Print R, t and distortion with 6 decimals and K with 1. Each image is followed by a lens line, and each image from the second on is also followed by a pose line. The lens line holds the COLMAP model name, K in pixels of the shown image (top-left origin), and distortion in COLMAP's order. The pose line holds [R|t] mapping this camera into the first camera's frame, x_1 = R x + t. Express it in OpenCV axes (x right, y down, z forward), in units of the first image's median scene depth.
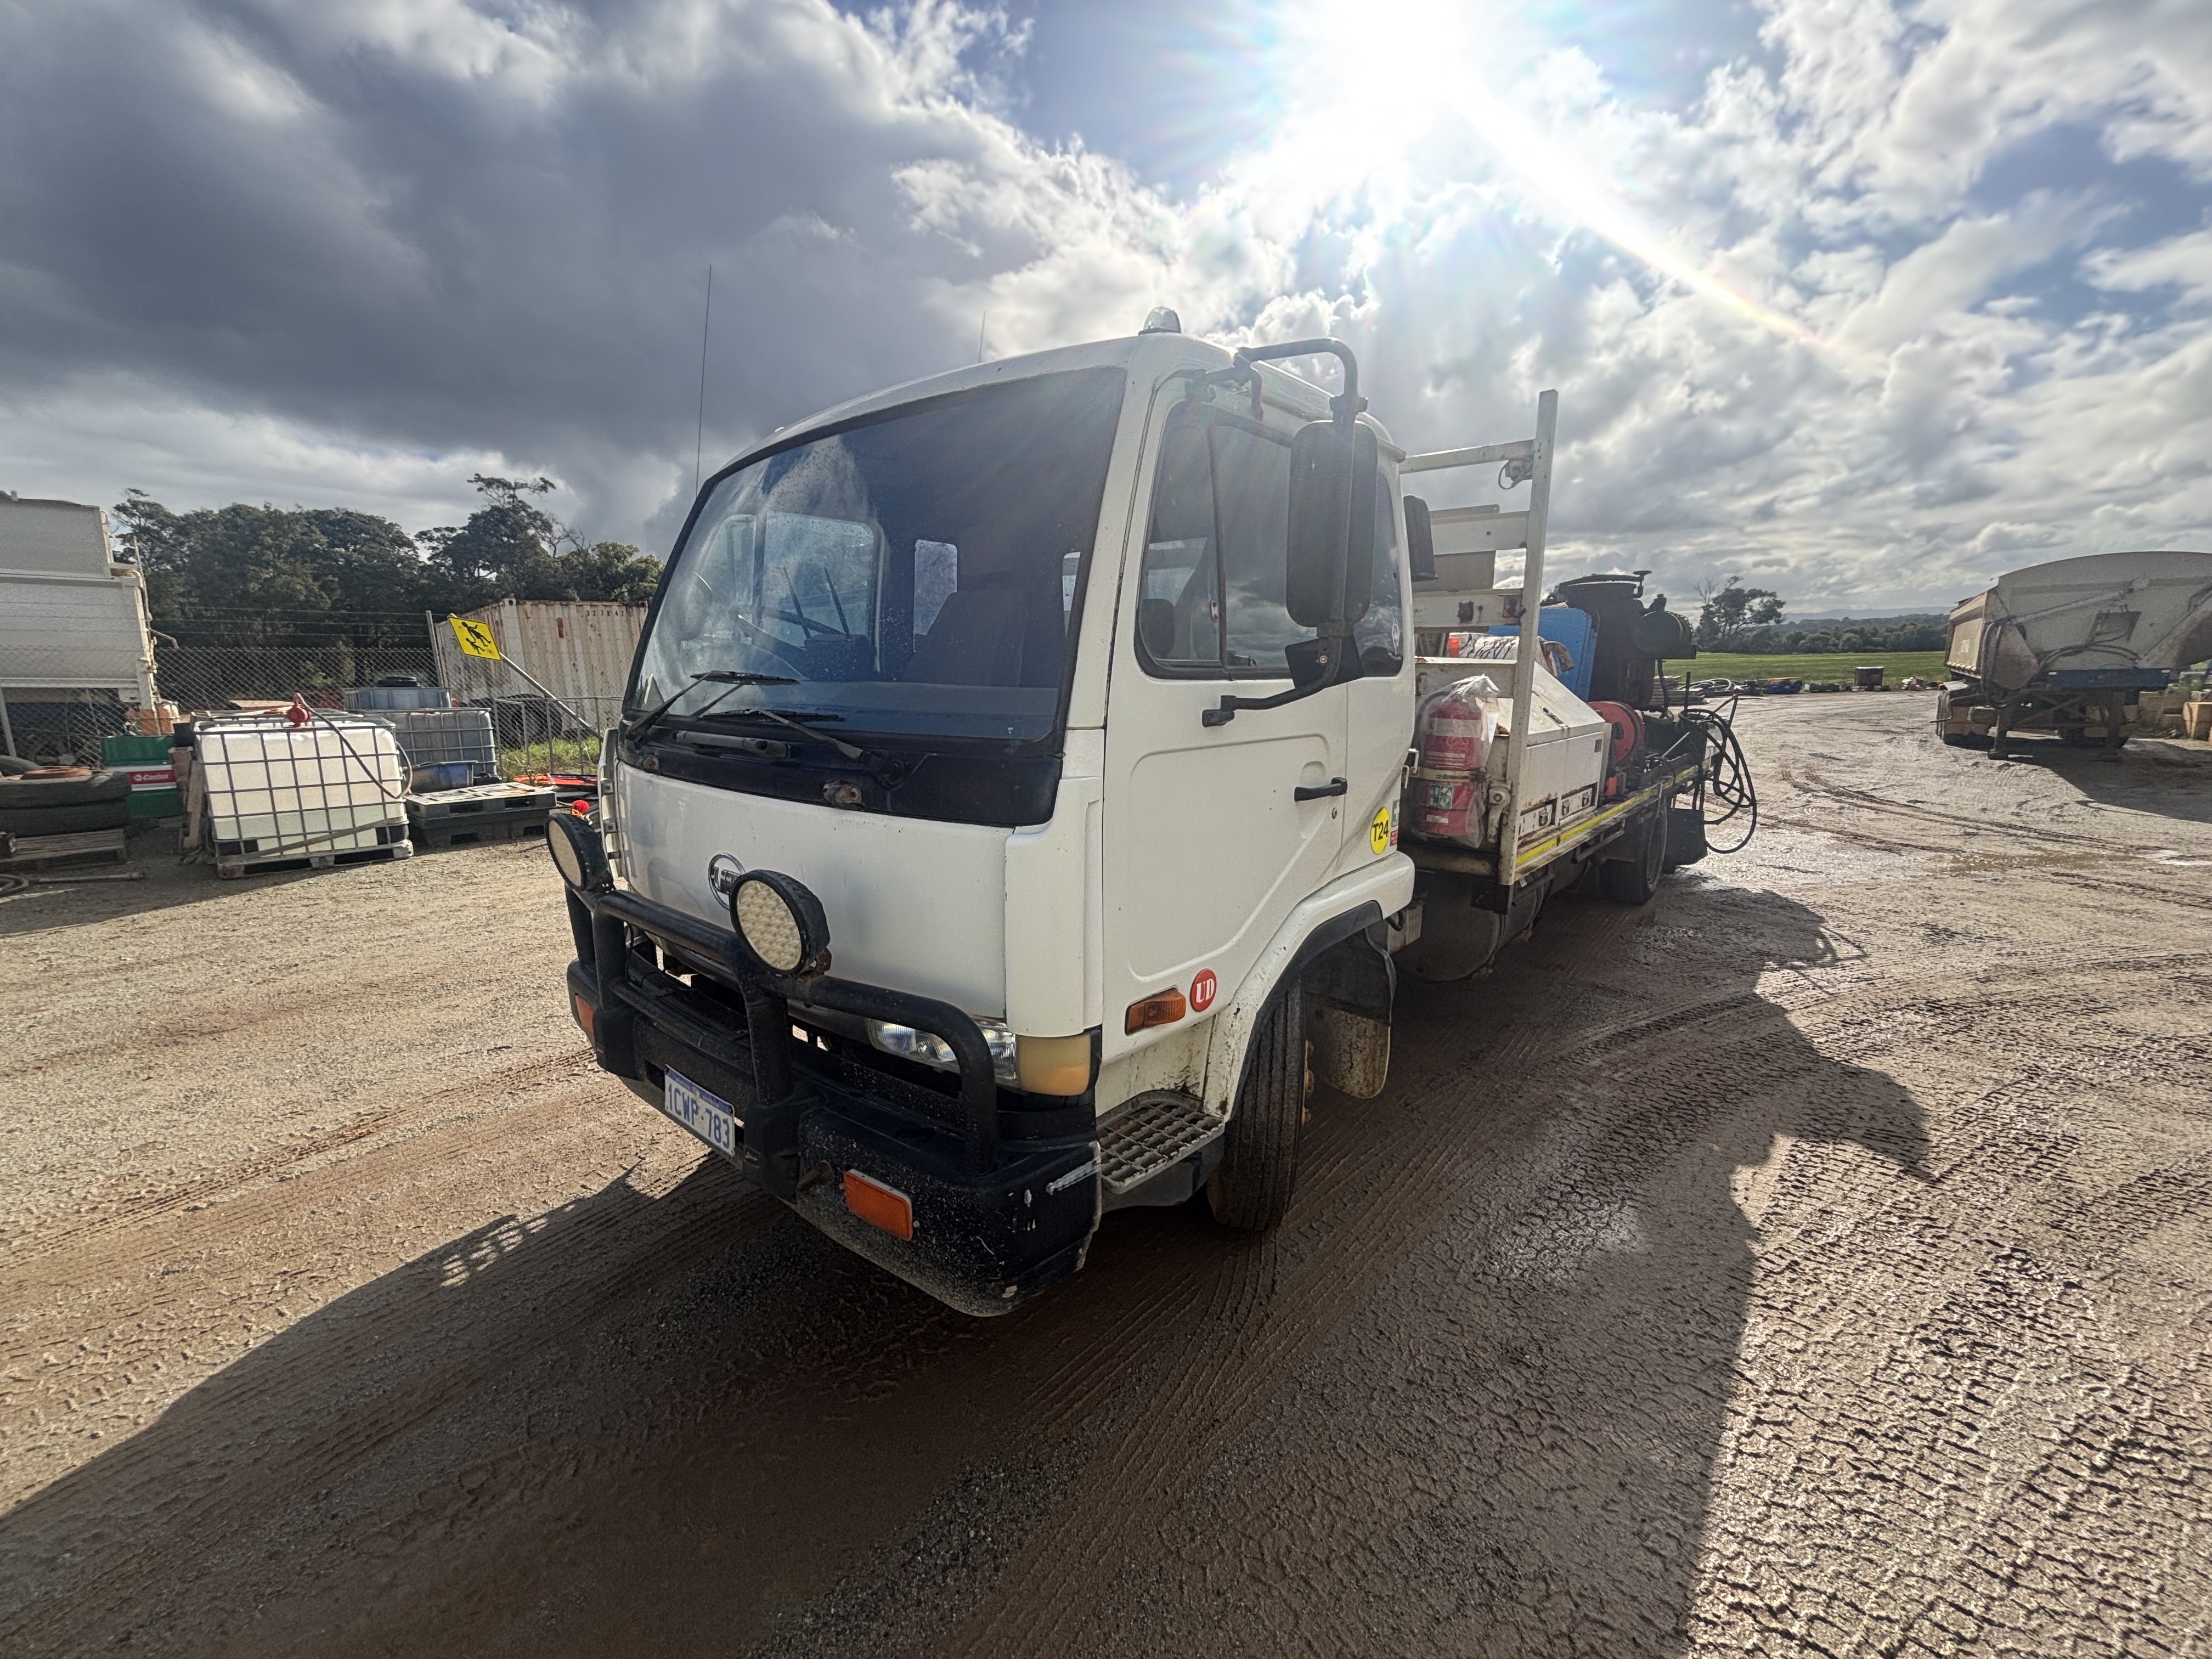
lens RADIAL K [[891.0, 0, 1103.0], [0, 891.0, 826.1], [0, 0, 1]] dist [0.003839, -0.002106]
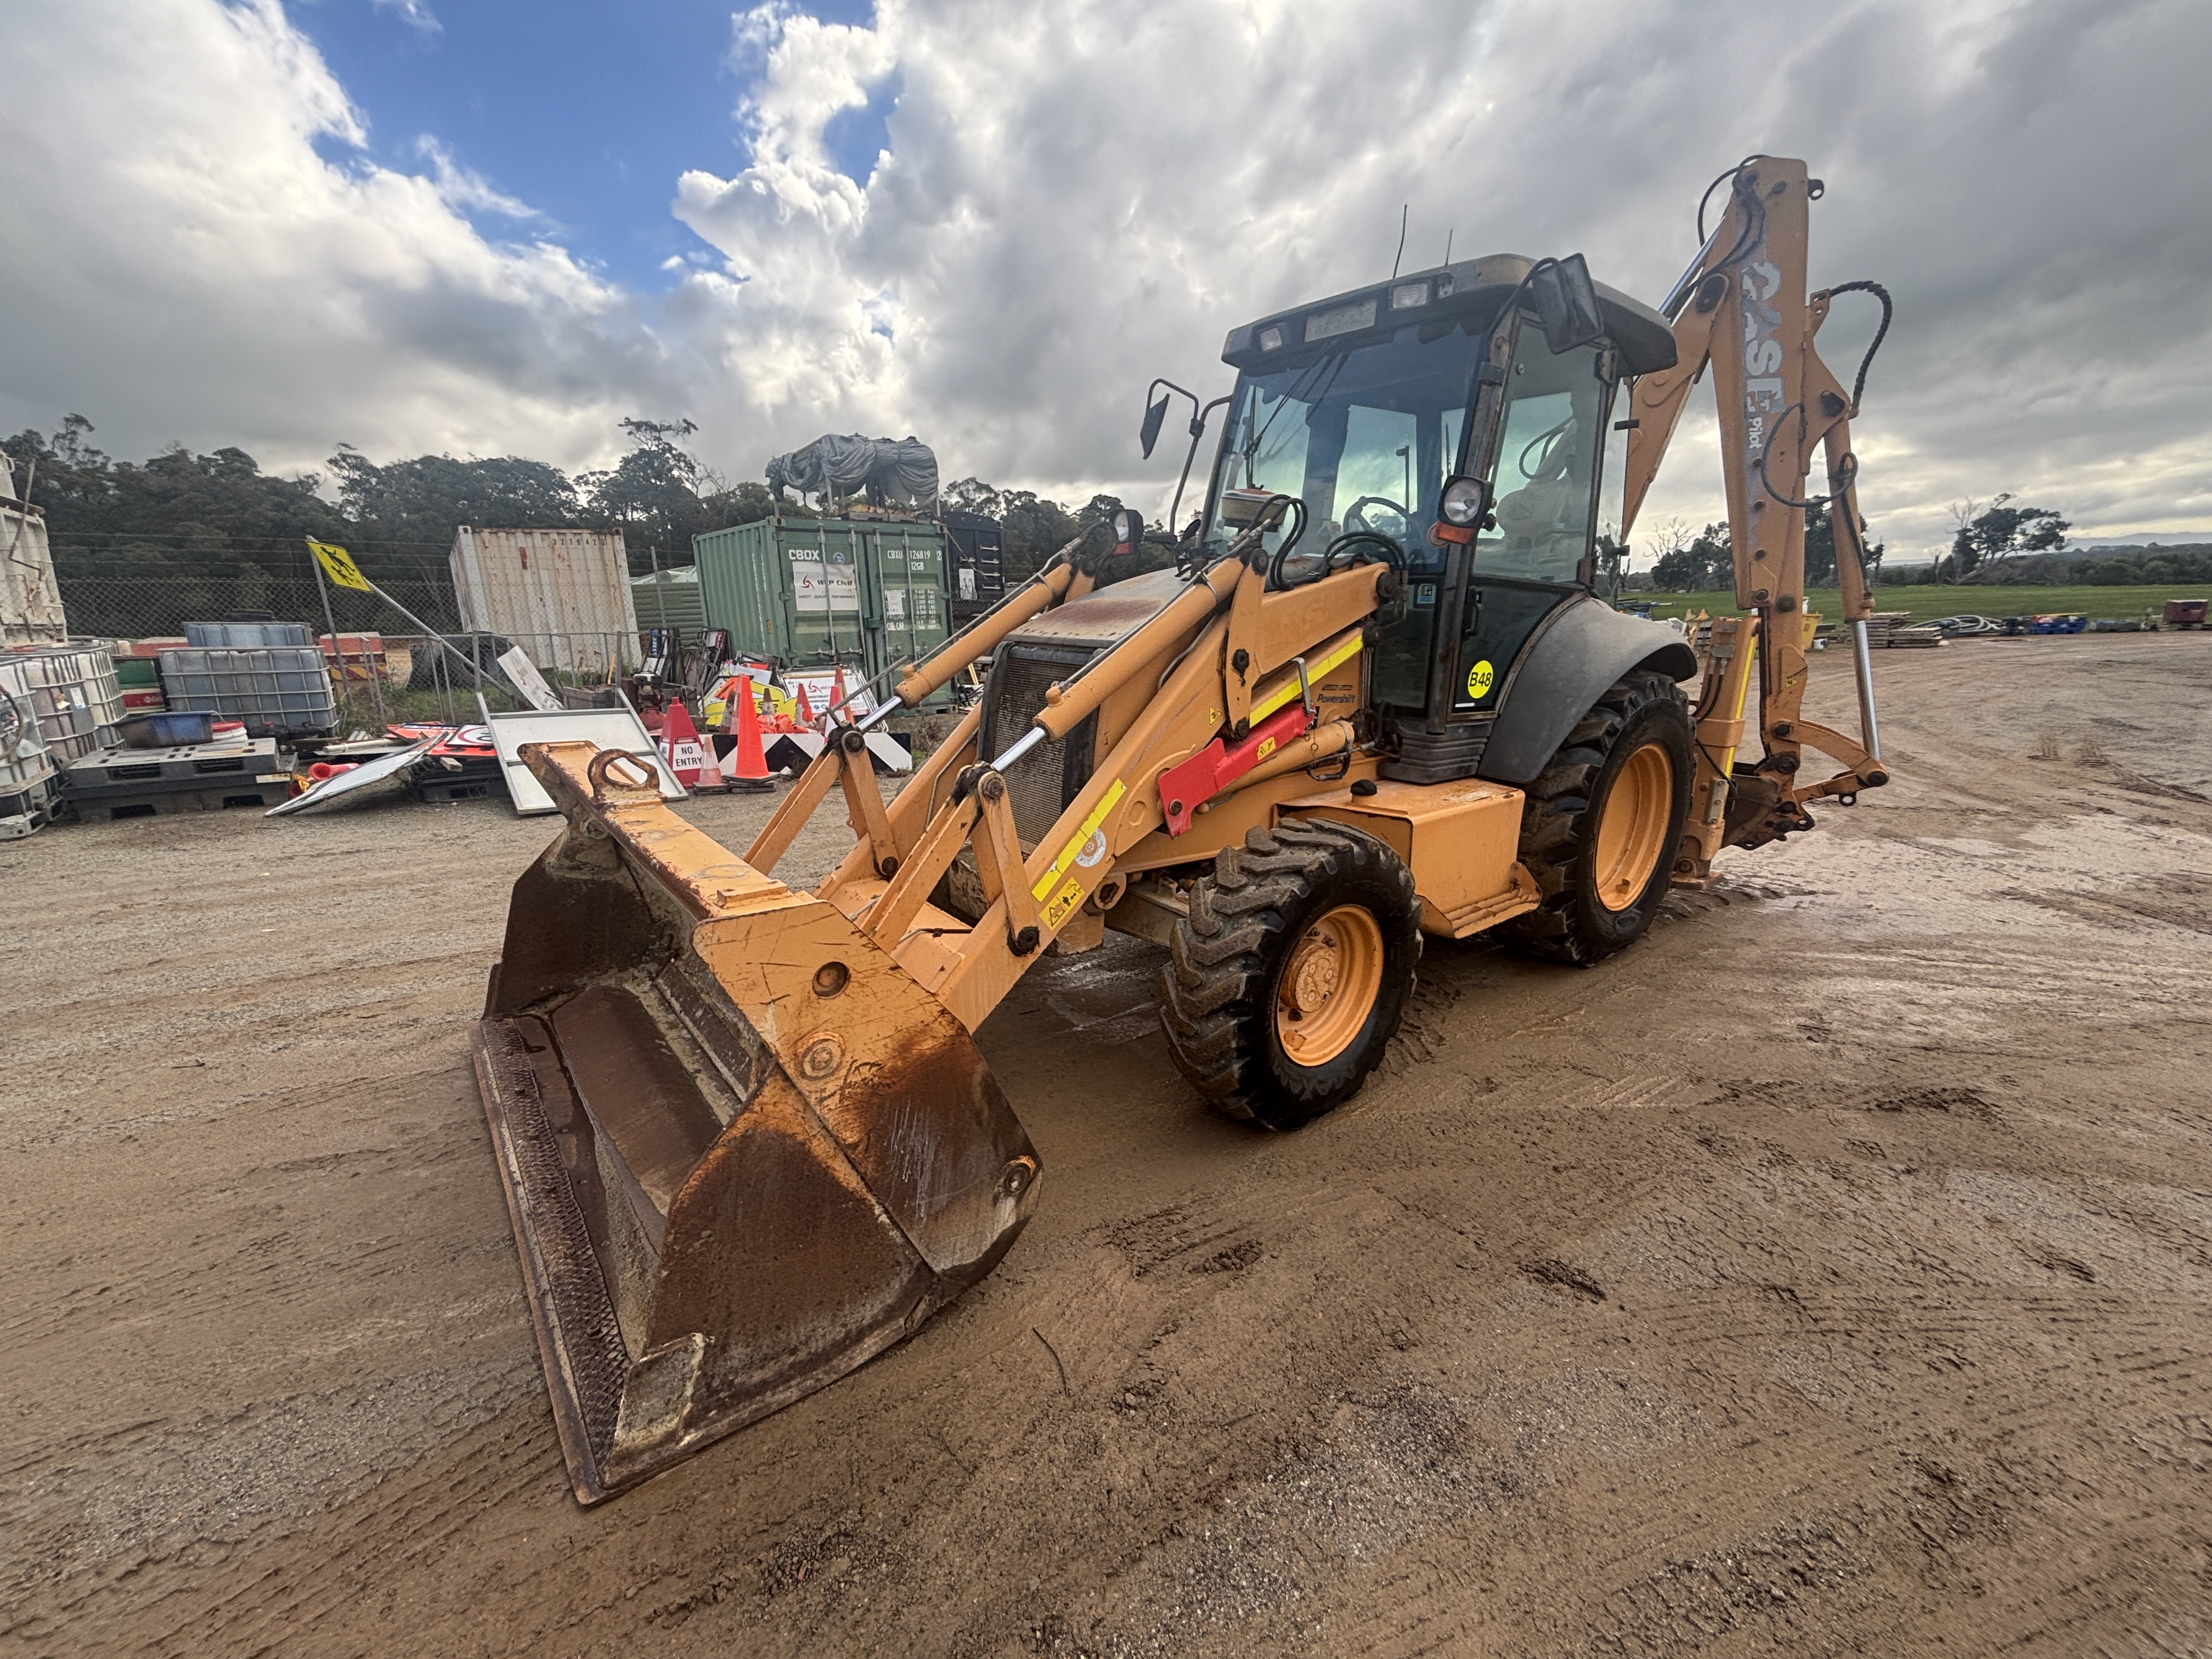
lens RADIAL K [[893.9, 0, 1102.4], [0, 893.9, 828.8], [0, 0, 1]] dist [0.001196, -0.000310]
pose [[0.987127, 0.035749, -0.155893, 0.127179], [-0.025105, 0.997251, 0.069720, -0.023204], [0.157957, -0.064909, 0.985310, 0.164760]]
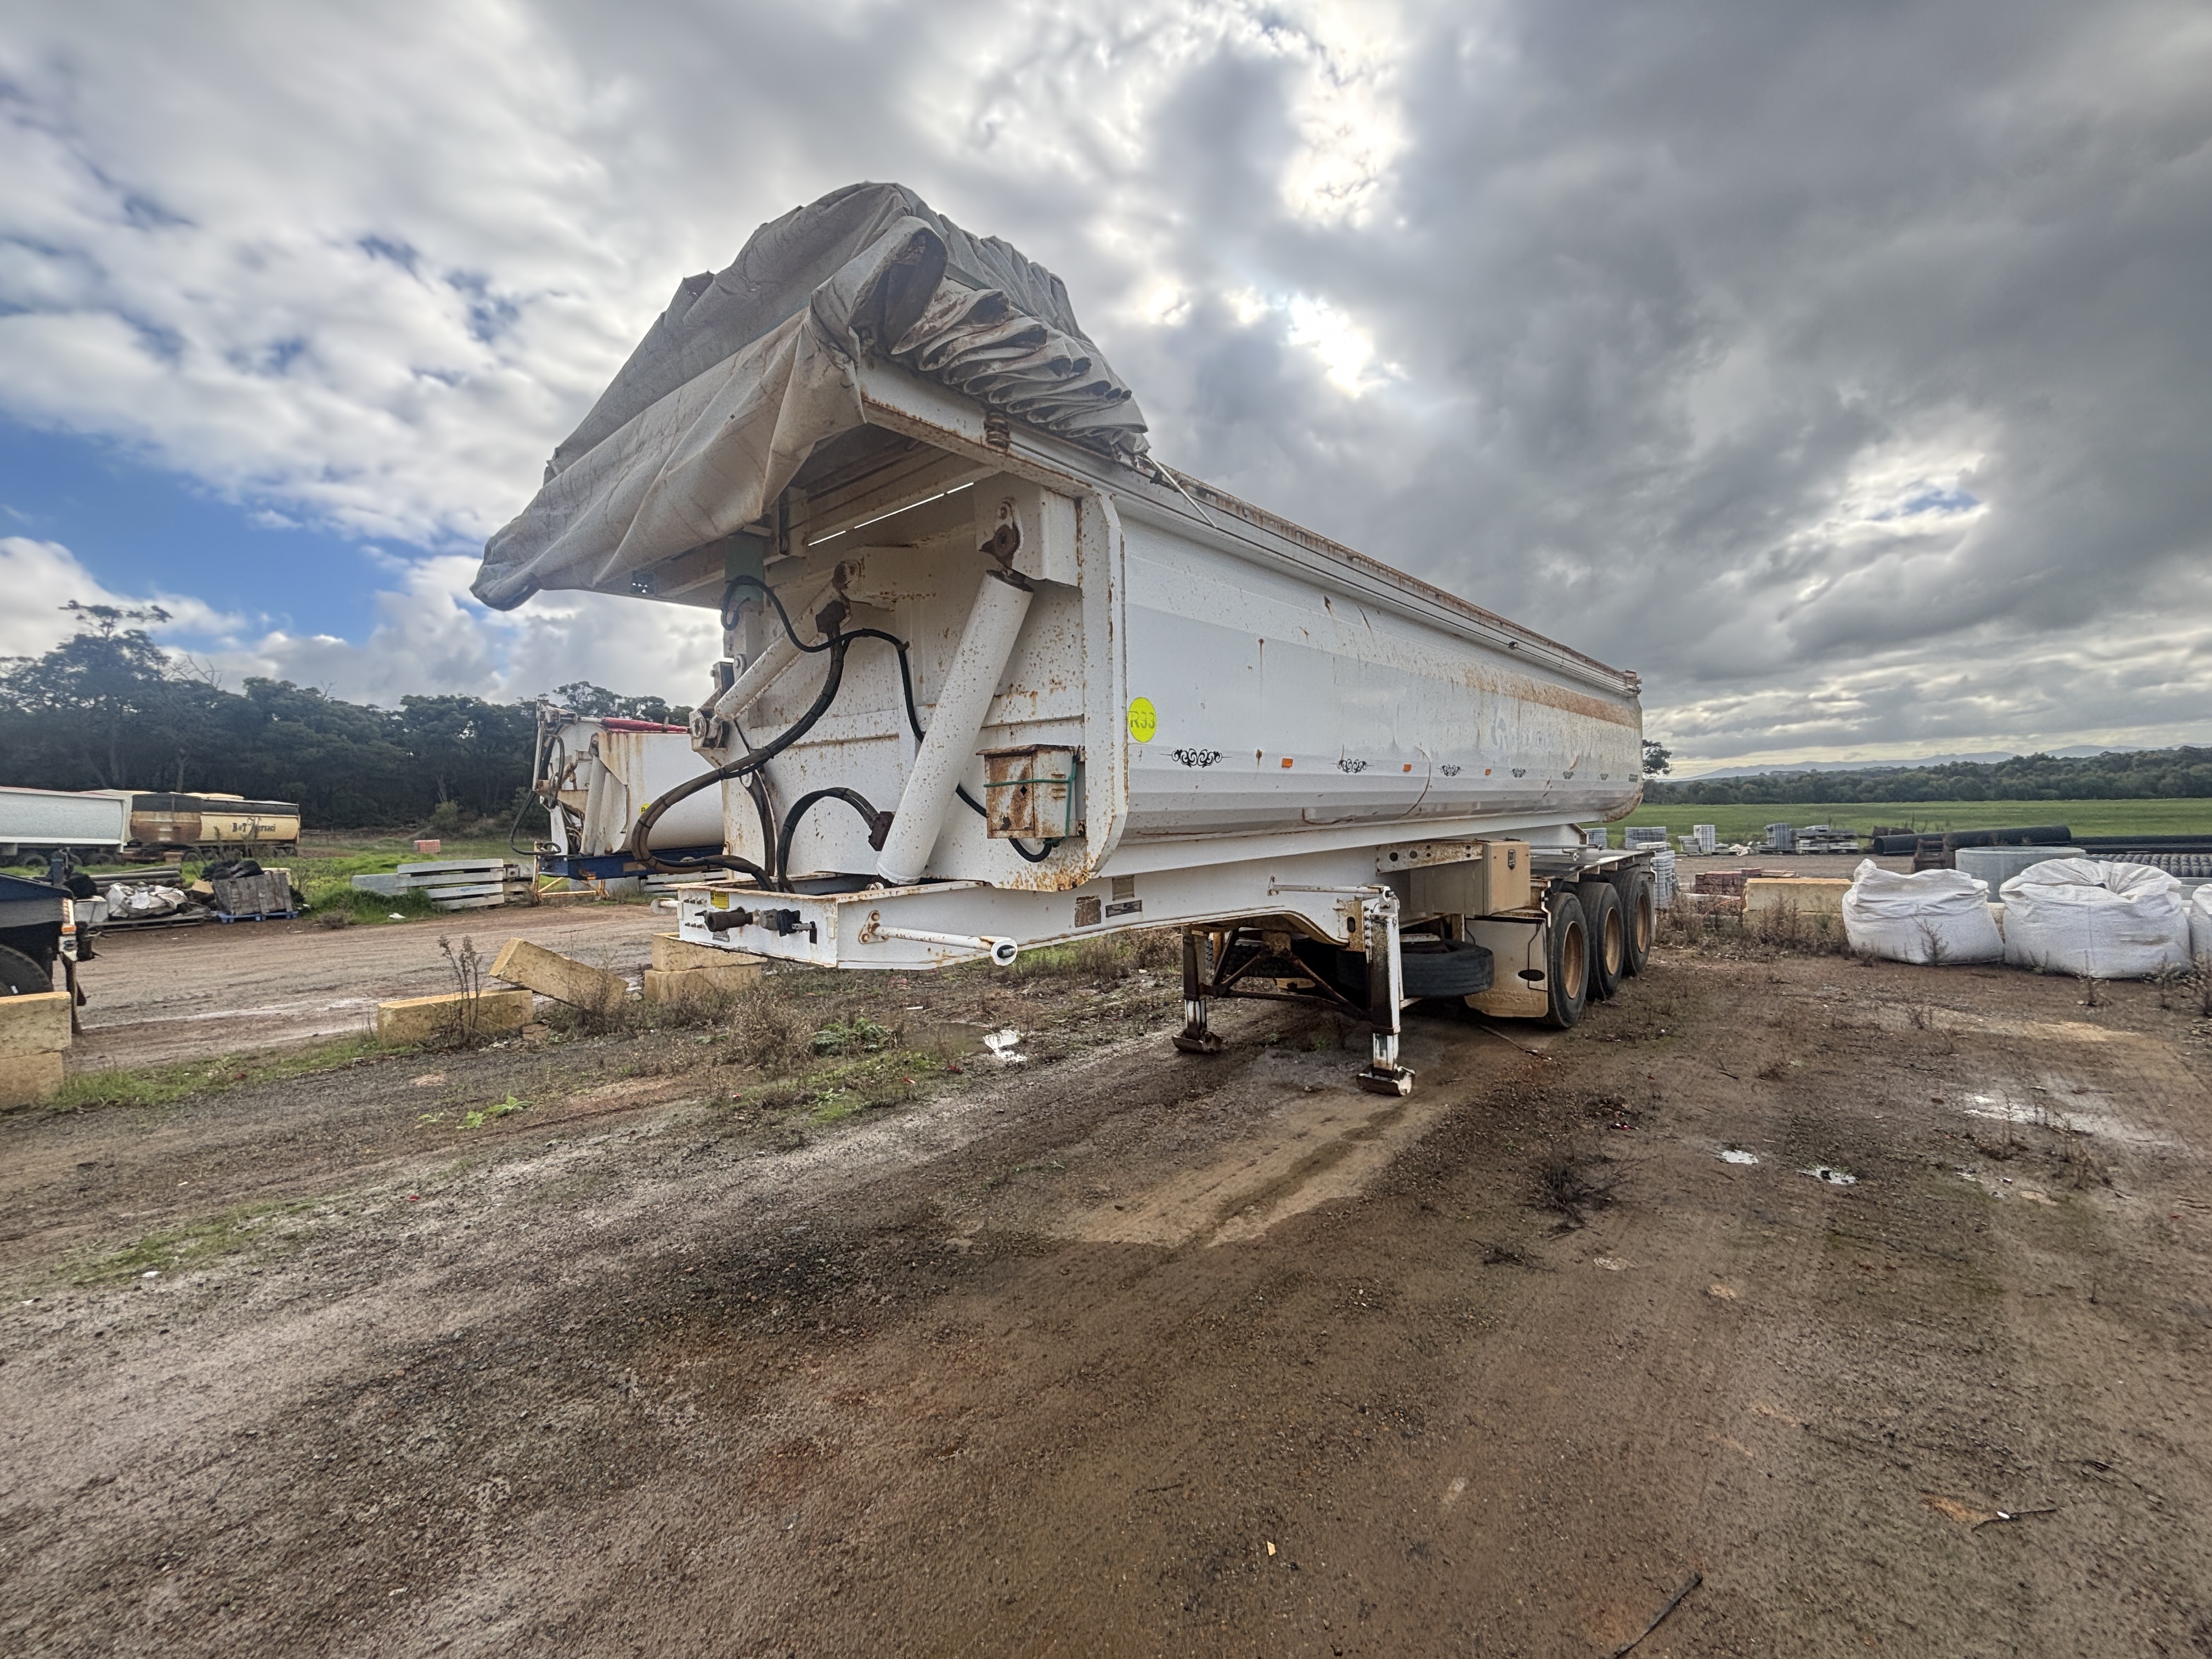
lens RADIAL K [[892.8, 0, 1103.8], [0, 892.8, 829.2], [0, 0, 1]] dist [-0.000351, 0.000379]
pose [[0.999956, 0.006441, 0.006862, 1.797691], [-0.005290, 0.987705, -0.156241, -0.165352], [-0.007783, 0.156198, 0.987695, 0.723394]]
